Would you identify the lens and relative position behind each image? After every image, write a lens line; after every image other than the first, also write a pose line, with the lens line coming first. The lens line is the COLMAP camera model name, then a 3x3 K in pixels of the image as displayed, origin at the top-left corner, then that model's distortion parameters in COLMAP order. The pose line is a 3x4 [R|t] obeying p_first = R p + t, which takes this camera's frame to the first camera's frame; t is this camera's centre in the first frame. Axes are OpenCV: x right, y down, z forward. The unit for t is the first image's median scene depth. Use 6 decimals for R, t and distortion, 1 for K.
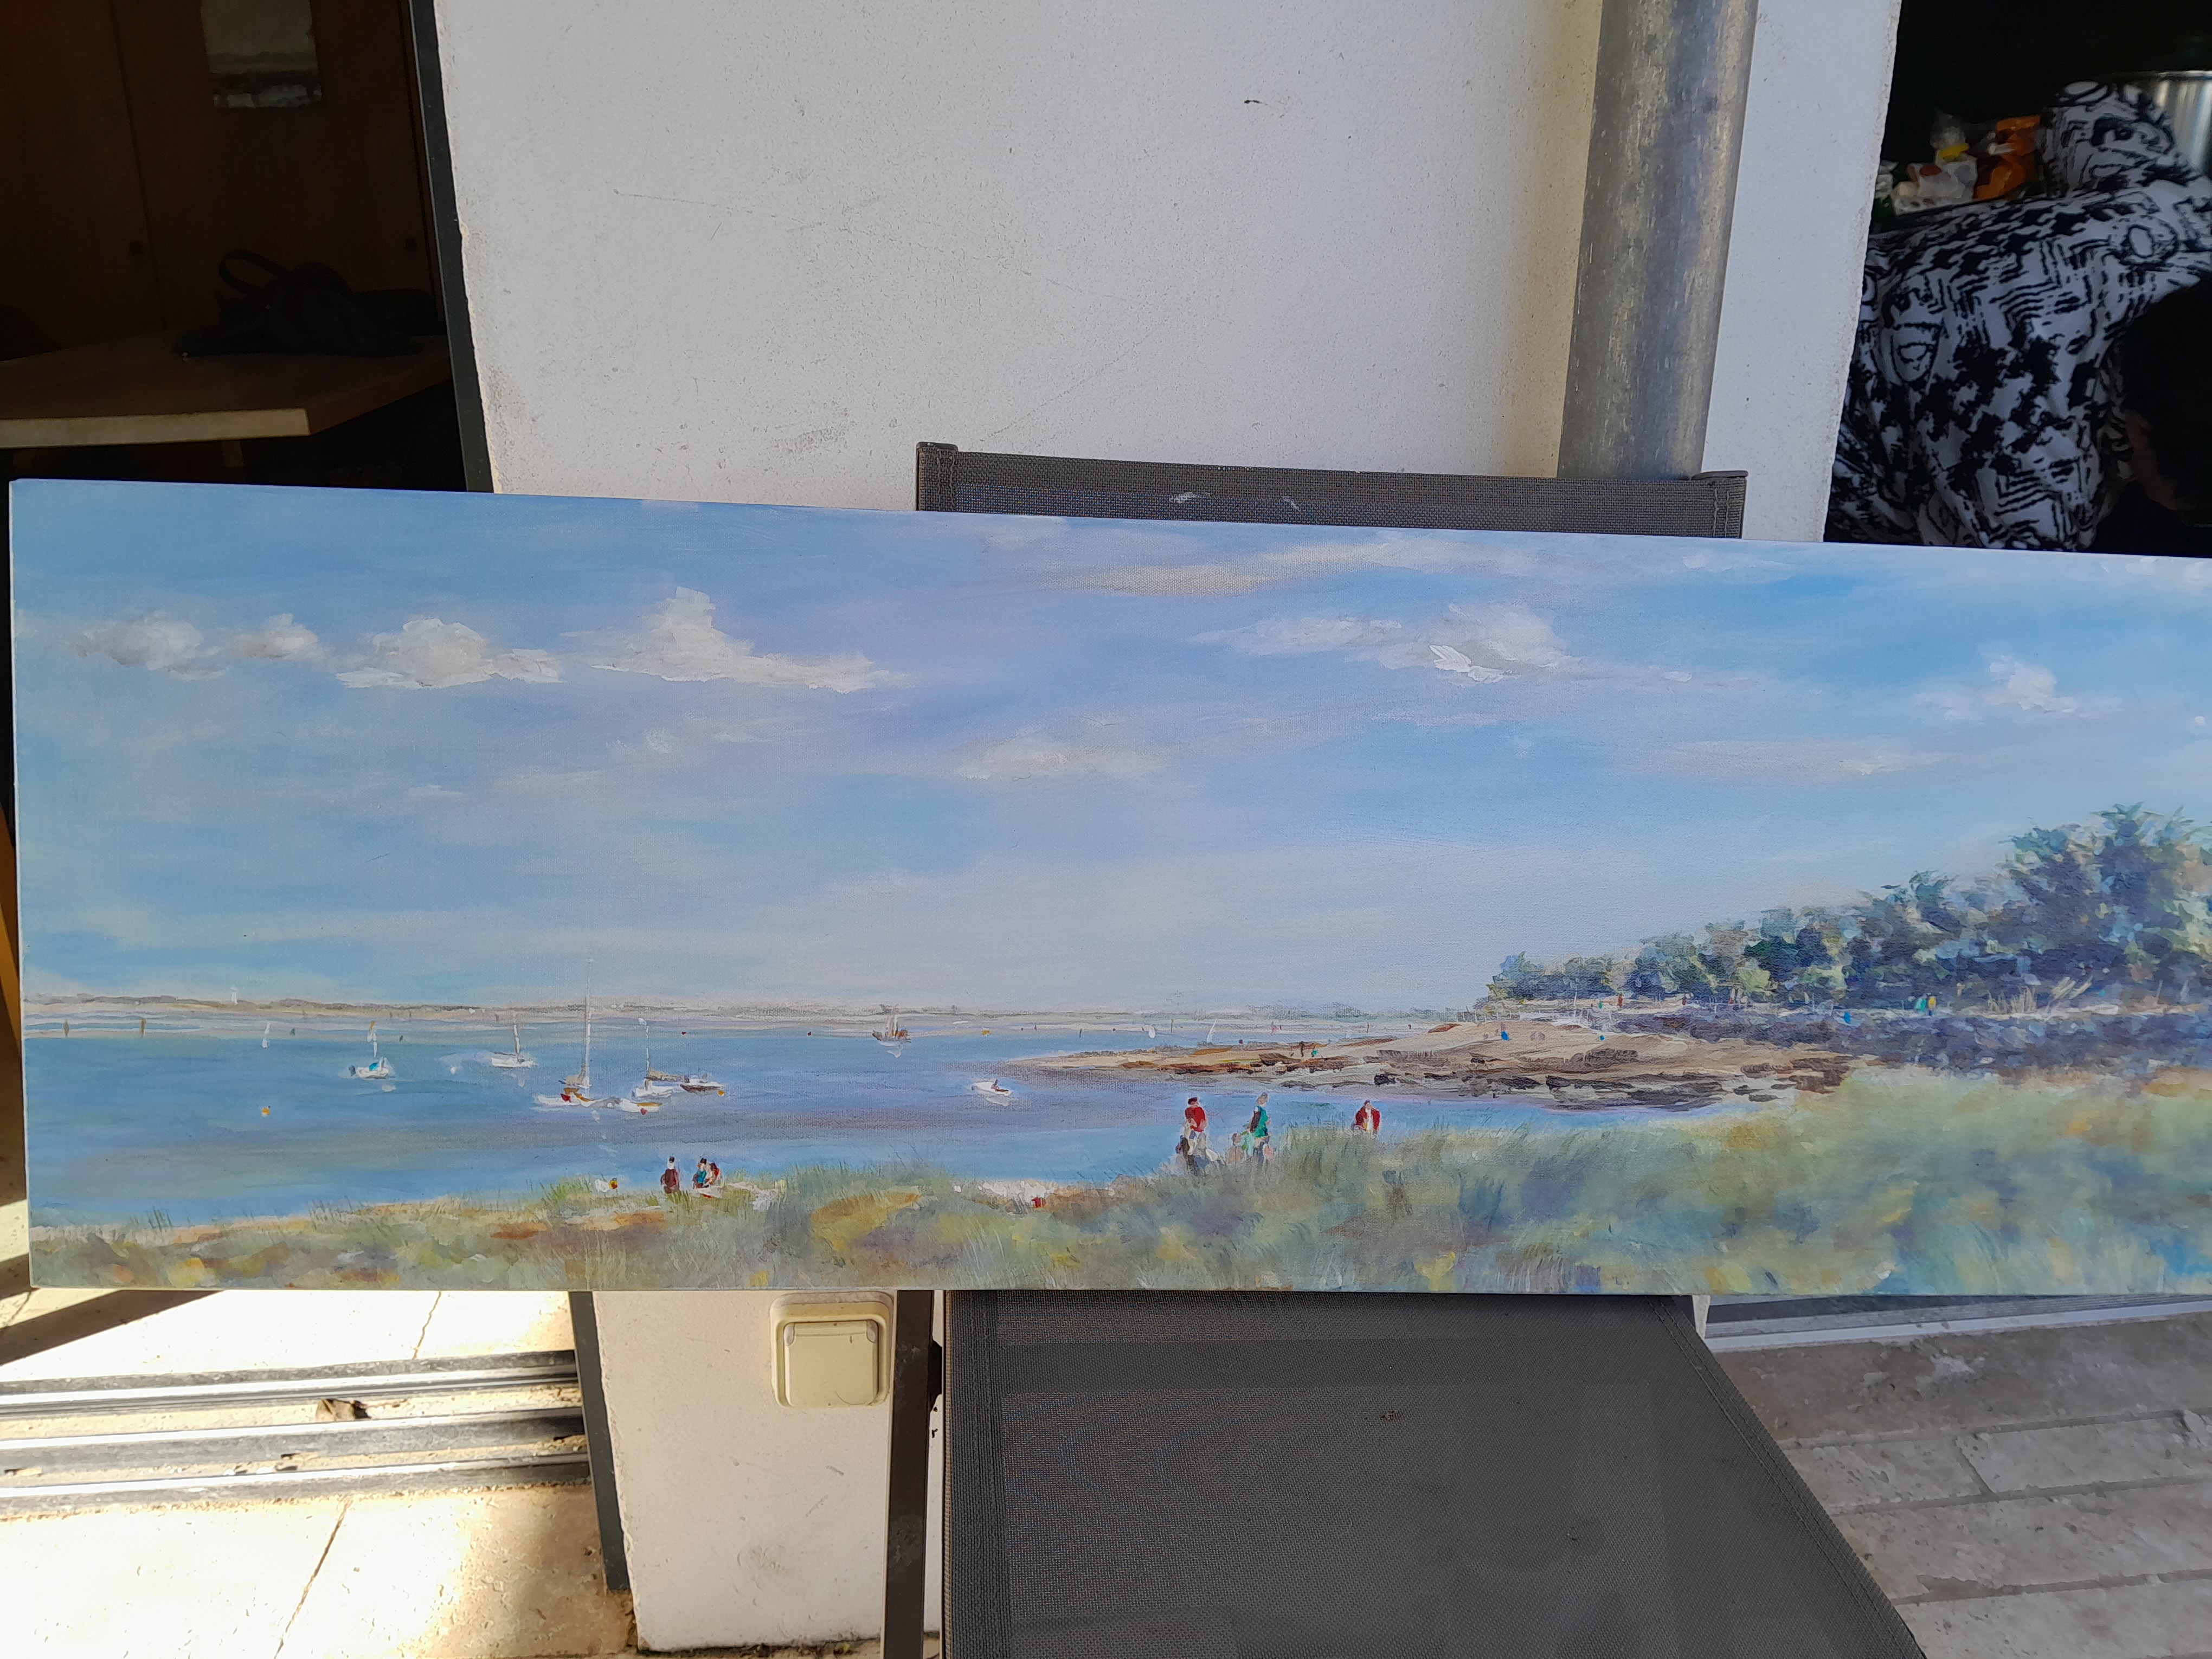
lens RADIAL K [[1656.0, 0, 1117.5], [0, 1656.0, 855.7], [0, 0, 1]] dist [-0.047963, 0.010798]
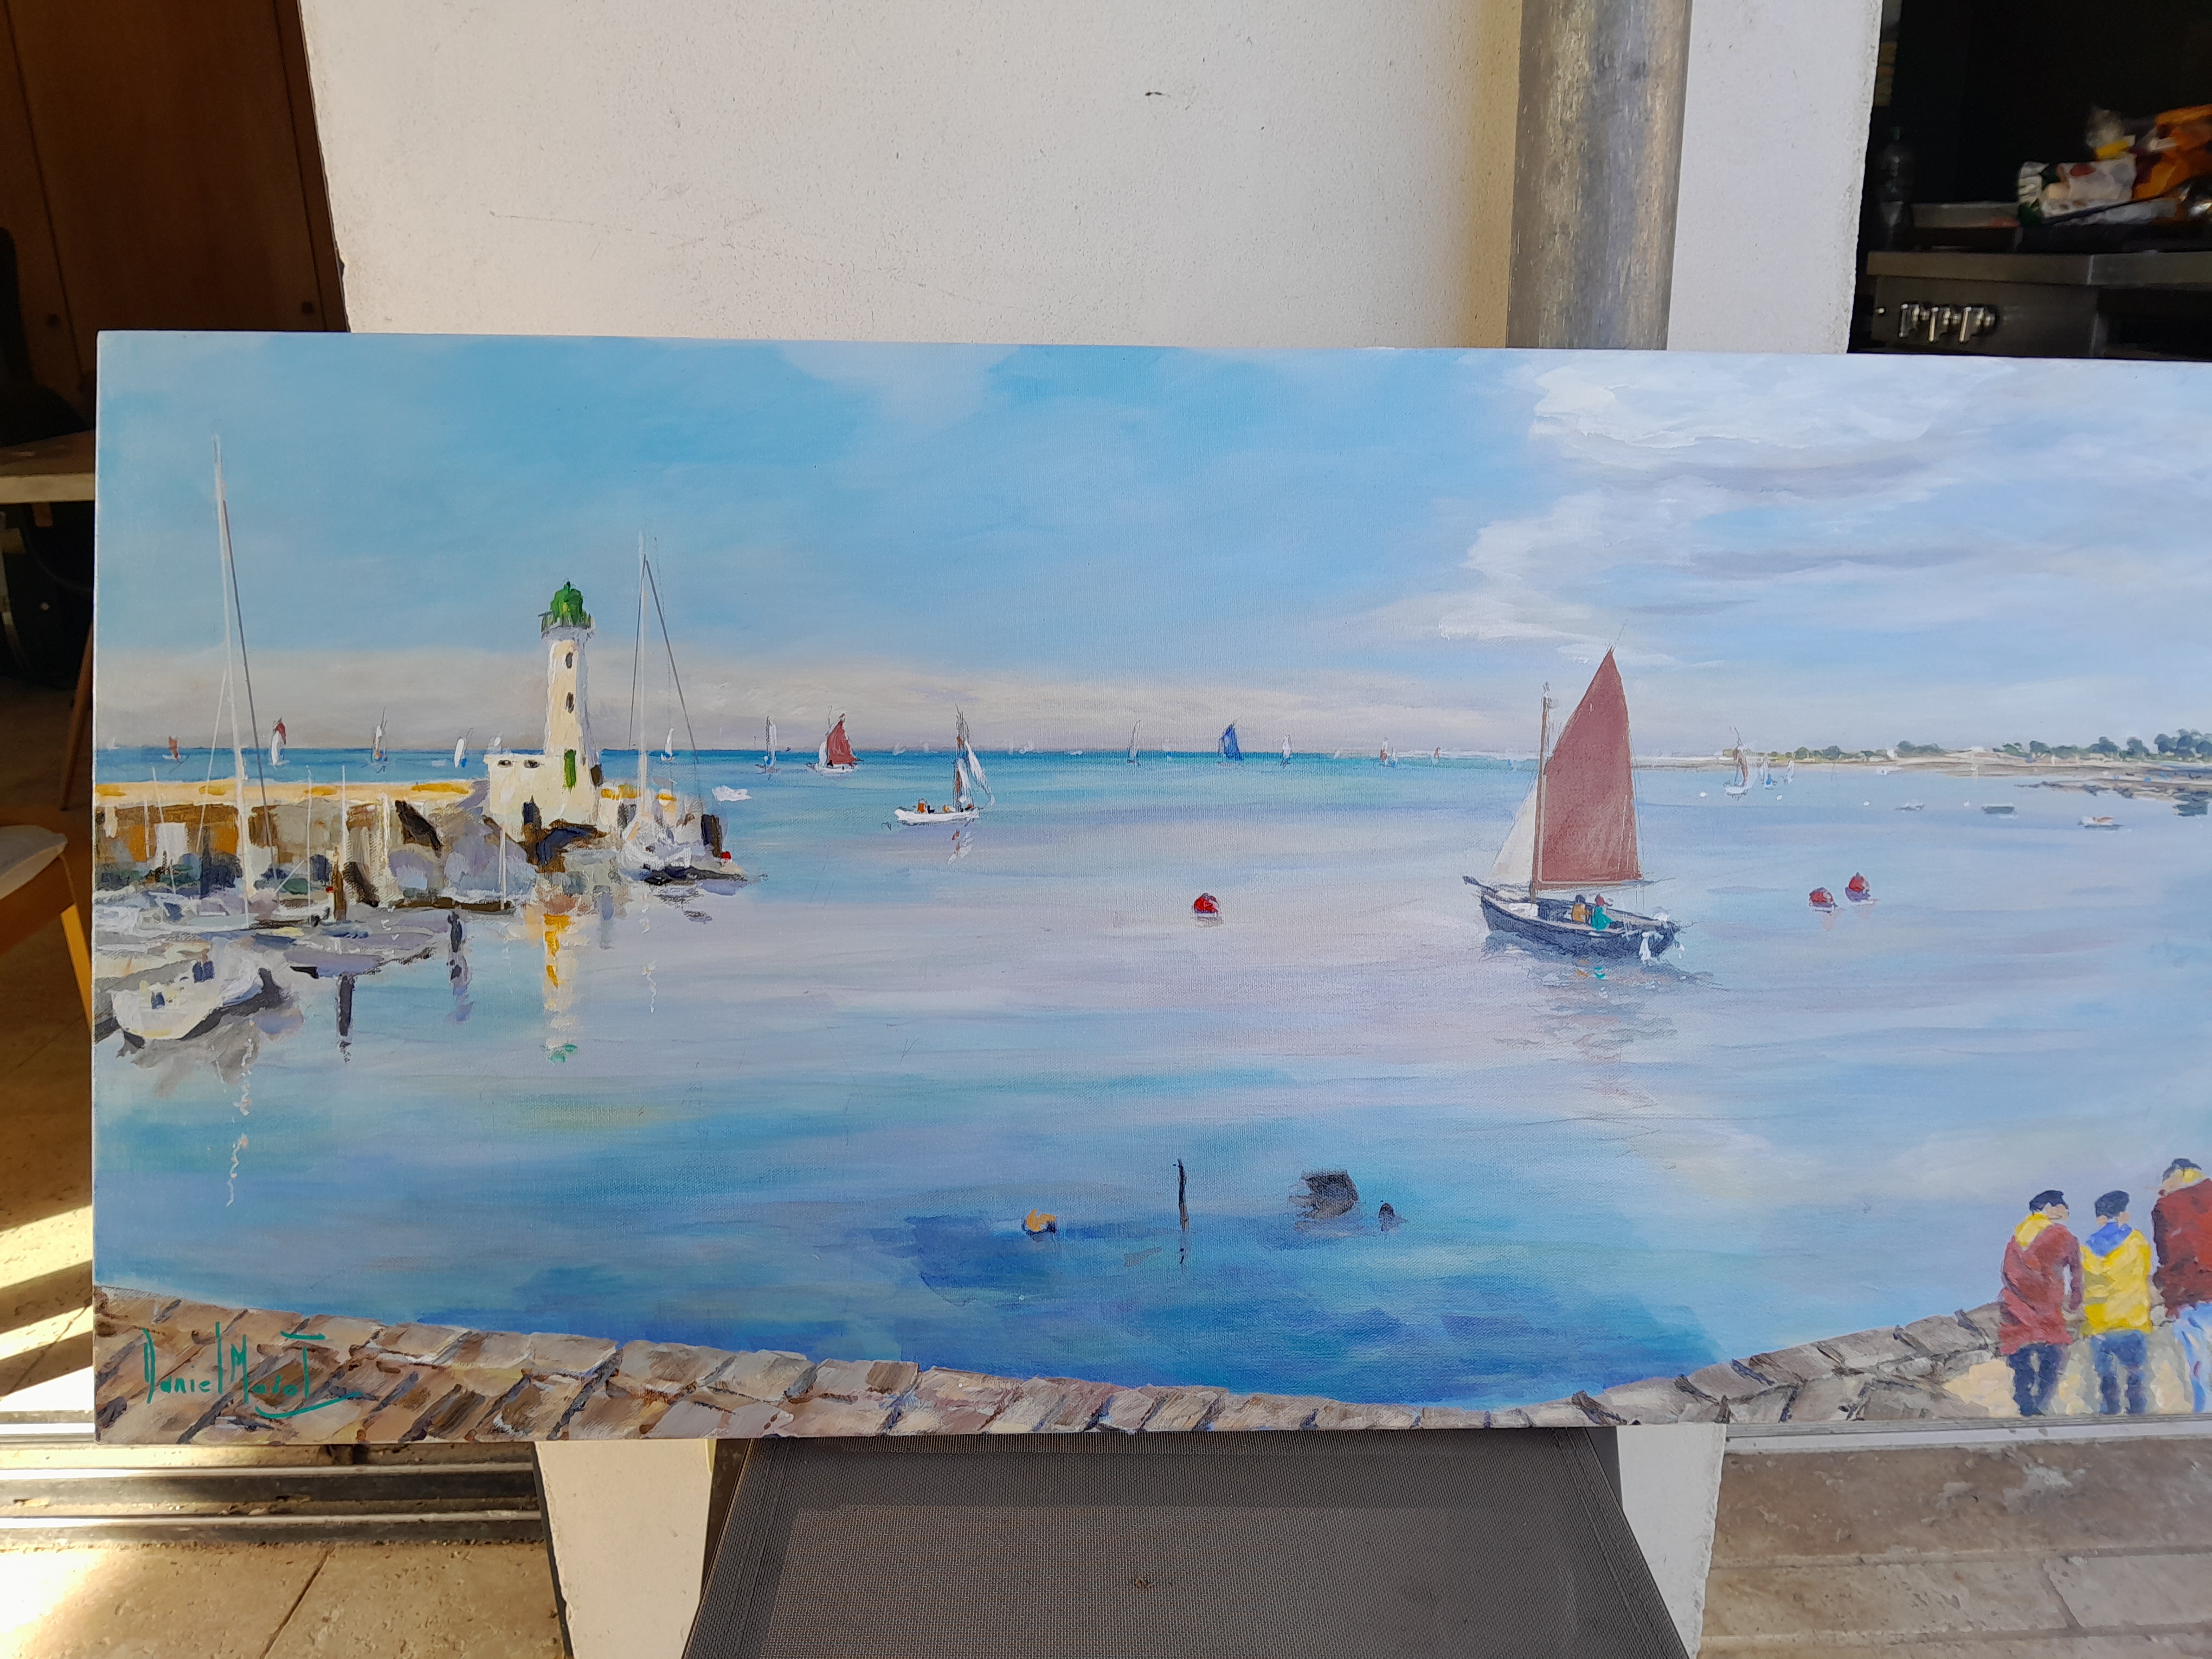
lens RADIAL K [[1656.0, 0, 1126.7], [0, 1656.0, 858.0], [0, 0, 1]] dist [-0.047963, 0.010798]
pose [[0.994522, 0.004742, -0.104423, 0.108688], [-0.007099, 0.999728, -0.022212, -0.004847], [0.104290, 0.022831, 0.994285, 0.055988]]
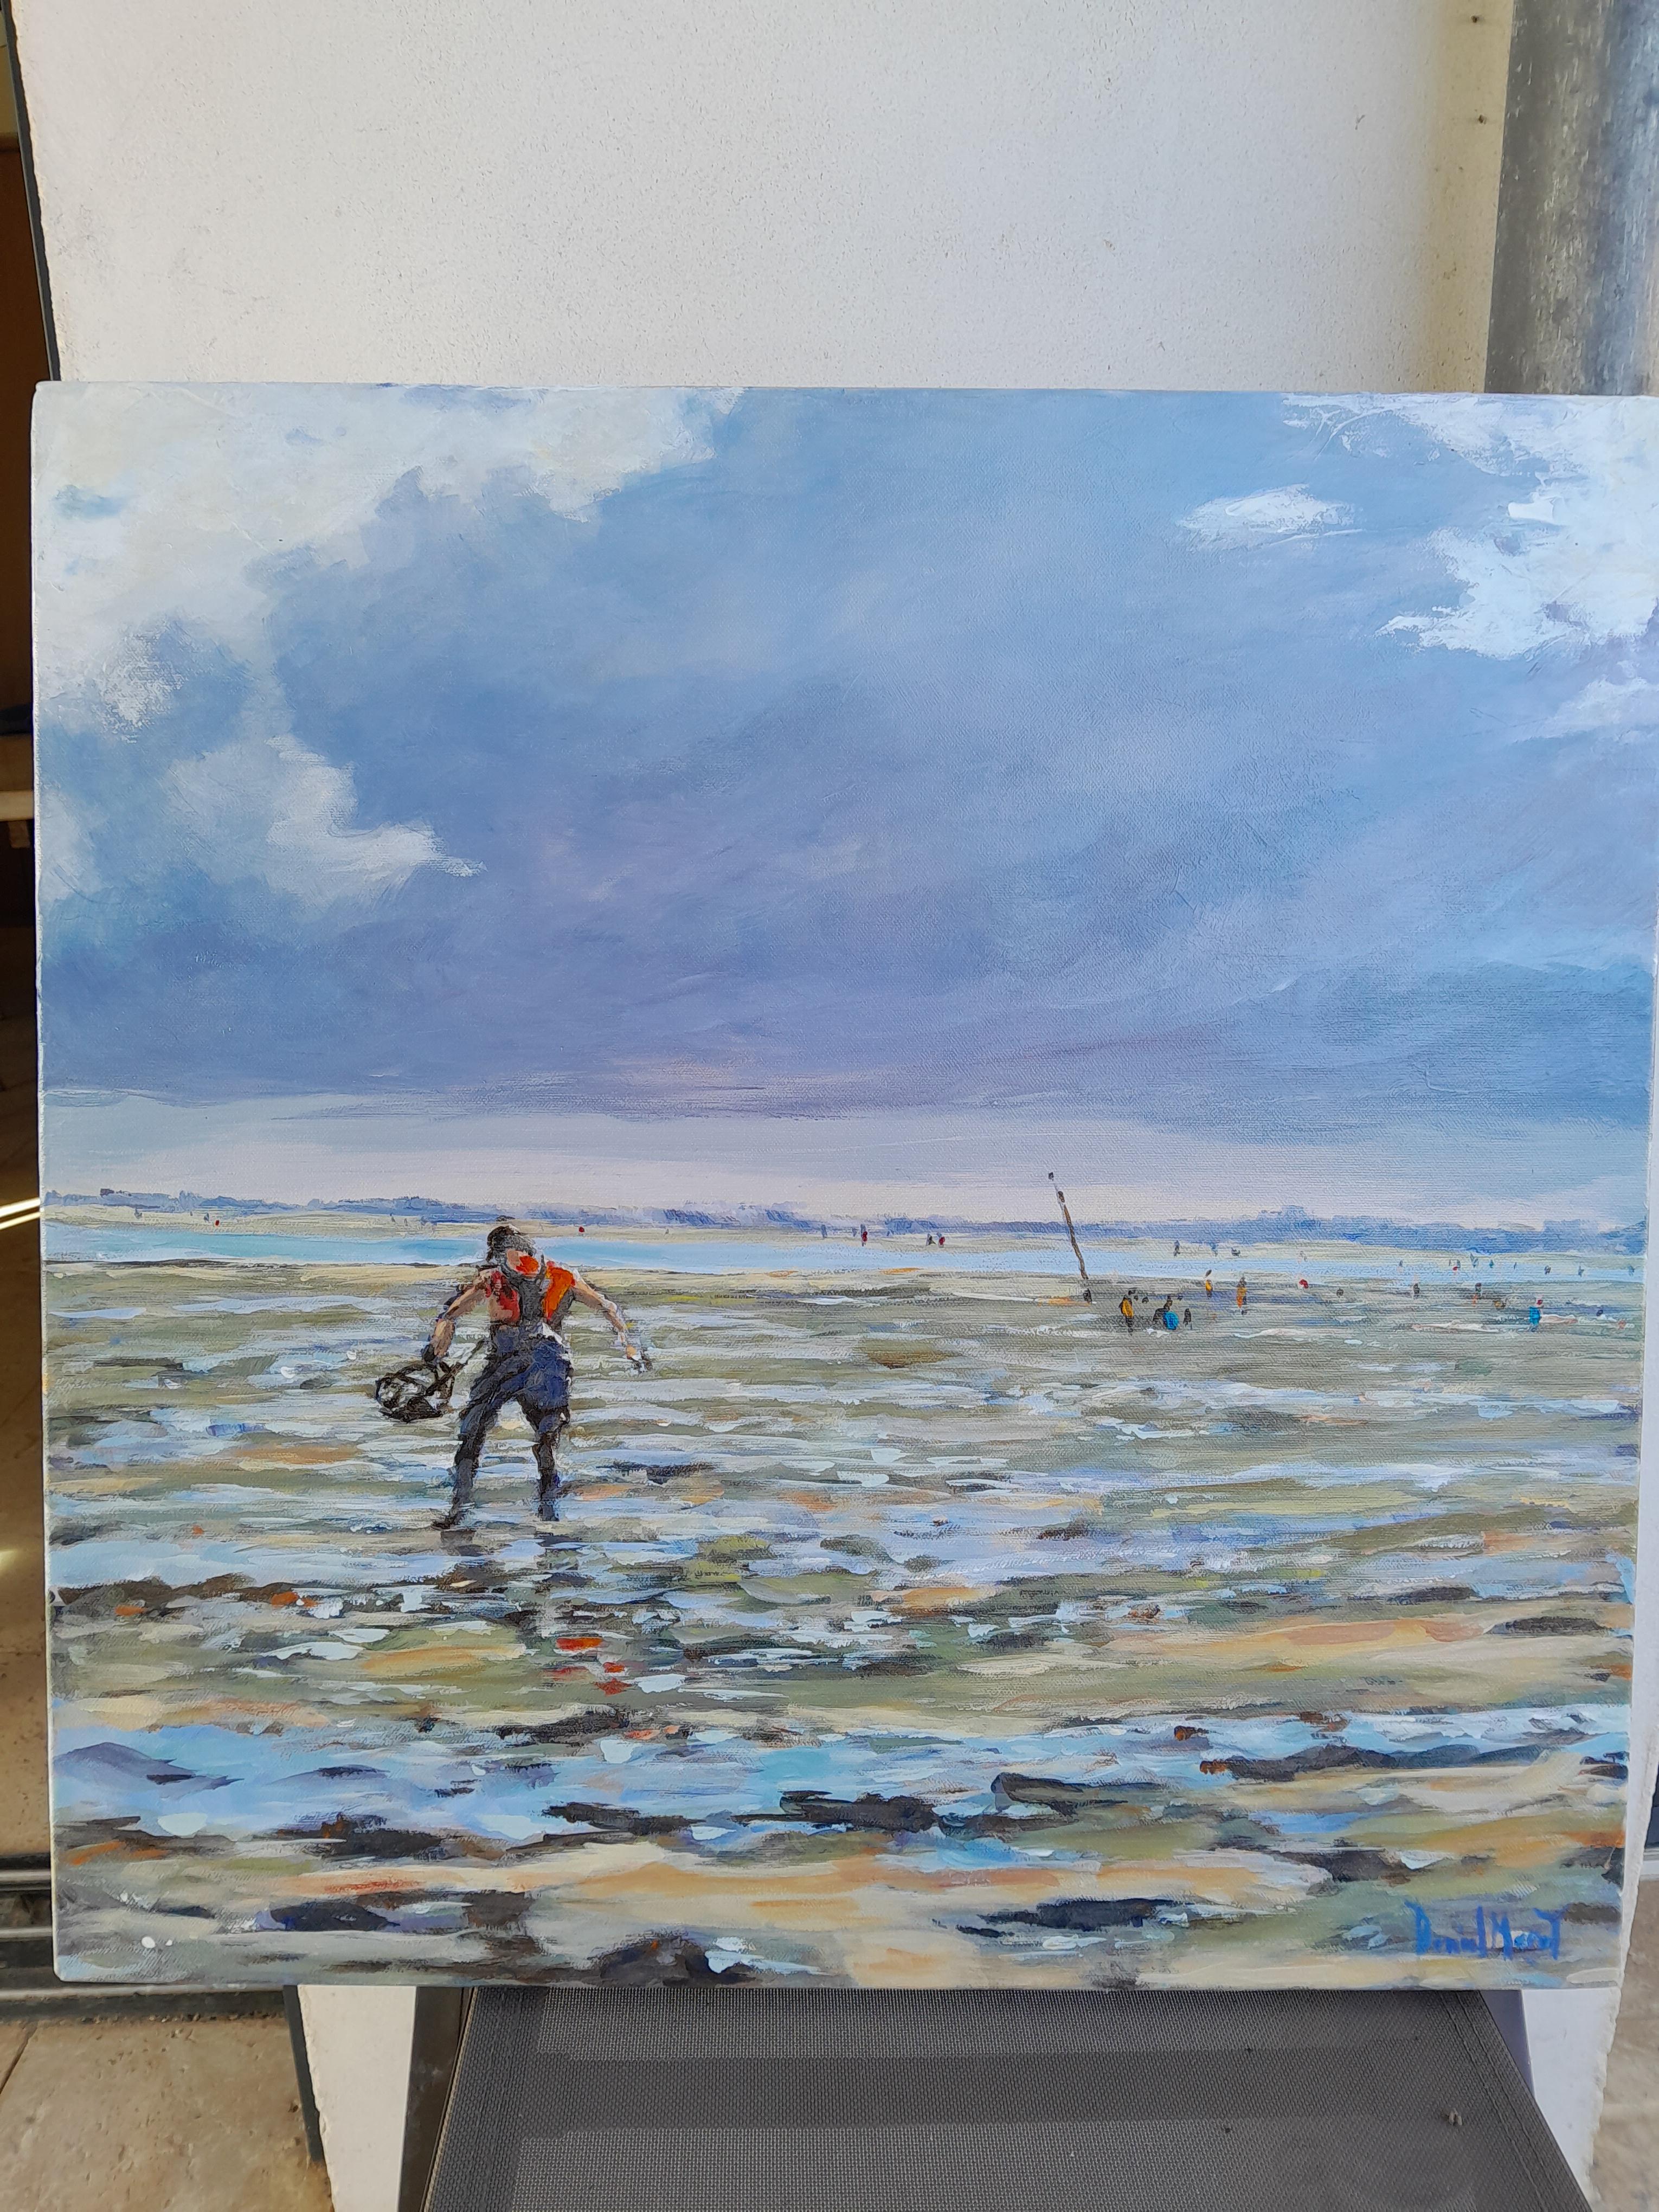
lens RADIAL K [[1656.0, 0, 842.3], [0, 1656.0, 1115.9], [0, 0, 1]] dist [-0.047963, 0.010798]
pose [[0.997539, -0.002945, -0.070050, 0.022681], [-0.001139, 0.998305, -0.058194, -0.041057], [0.070103, 0.058130, 0.995845, 0.135758]]
